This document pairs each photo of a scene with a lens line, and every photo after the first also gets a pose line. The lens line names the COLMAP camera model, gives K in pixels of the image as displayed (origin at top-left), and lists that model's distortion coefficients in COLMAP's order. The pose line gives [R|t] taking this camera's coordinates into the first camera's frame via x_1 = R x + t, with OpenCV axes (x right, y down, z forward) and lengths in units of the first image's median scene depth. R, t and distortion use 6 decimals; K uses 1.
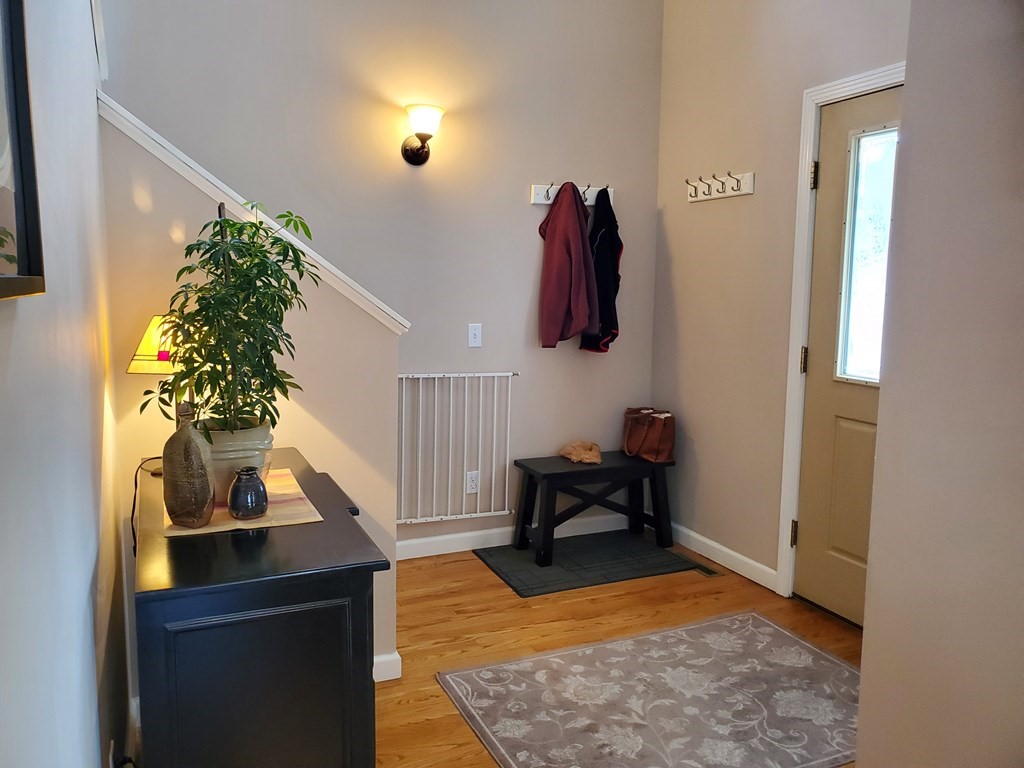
lens RADIAL K [[793.8, 0, 483.7], [0, 793.8, 387.1], [0, 0, 1]] dist [0.014706, -0.007306]
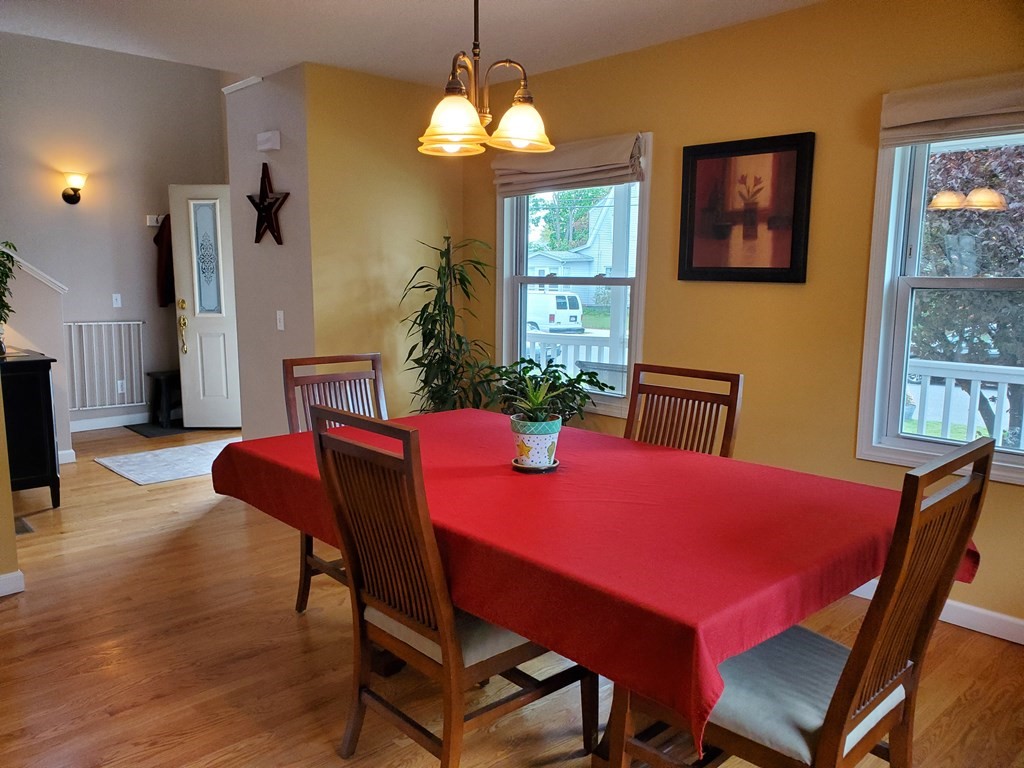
lens RADIAL K [[793.8, 0, 483.7], [0, 793.8, 387.1], [0, 0, 1]] dist [0.014706, -0.007306]
pose [[0.939718, -0.052712, 0.337863, 0.160125], [0.049874, 0.998609, 0.017084, 0.147538], [-0.338294, 0.000796, 0.941040, -1.010615]]
